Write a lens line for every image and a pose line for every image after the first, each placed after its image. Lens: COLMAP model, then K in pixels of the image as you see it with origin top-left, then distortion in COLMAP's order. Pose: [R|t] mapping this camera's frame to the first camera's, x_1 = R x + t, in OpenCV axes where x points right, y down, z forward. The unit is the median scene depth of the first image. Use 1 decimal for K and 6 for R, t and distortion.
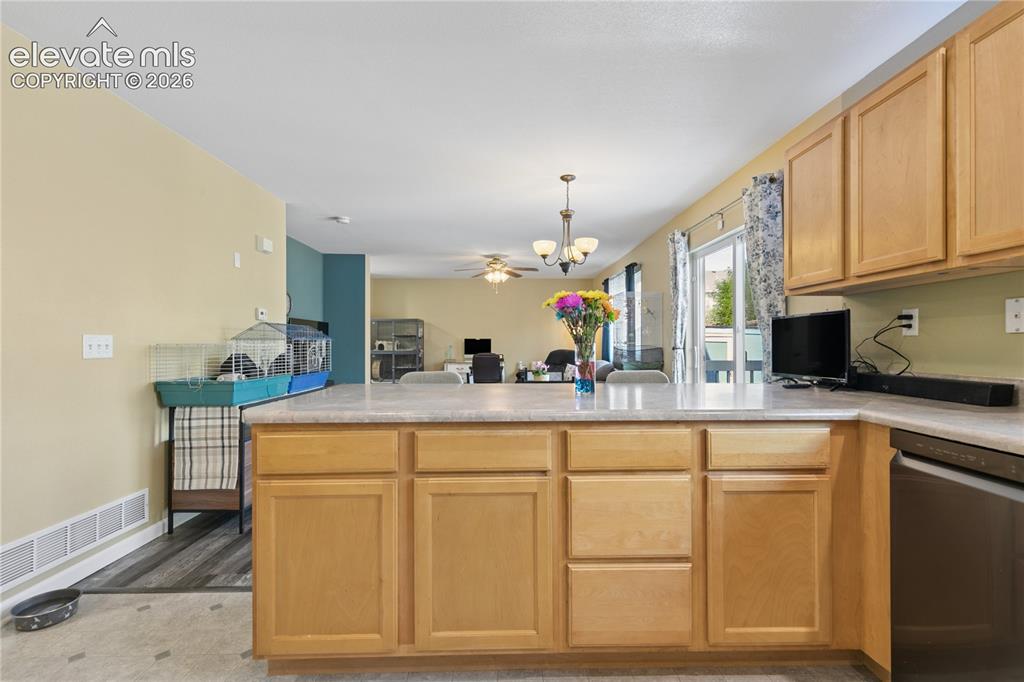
lens RADIAL K [[455.0, 0, 512.0], [0, 455.0, 341.0], [0, 0, 1]] dist [0.000552, -0.000315]
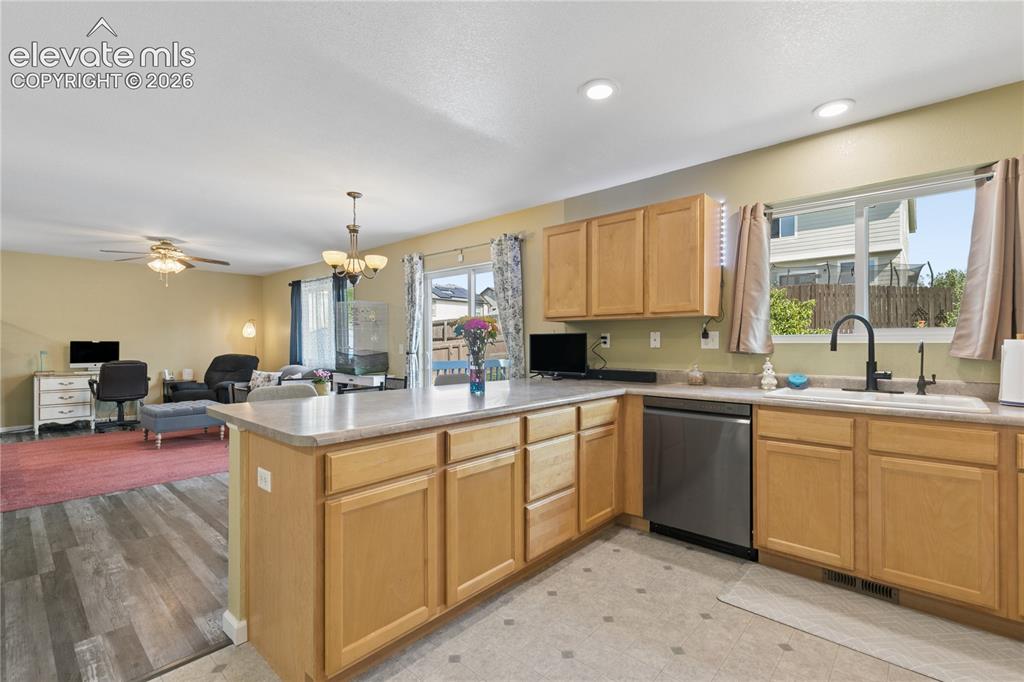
lens RADIAL K [[455.0, 0, 512.0], [0, 455.0, 341.0], [0, 0, 1]] dist [0.000552, -0.000315]
pose [[0.685958, 0.005410, 0.727621, -0.501469], [-0.004898, 0.999984, -0.002819, -0.022476], [-0.727625, -0.001630, 0.685973, 0.009853]]
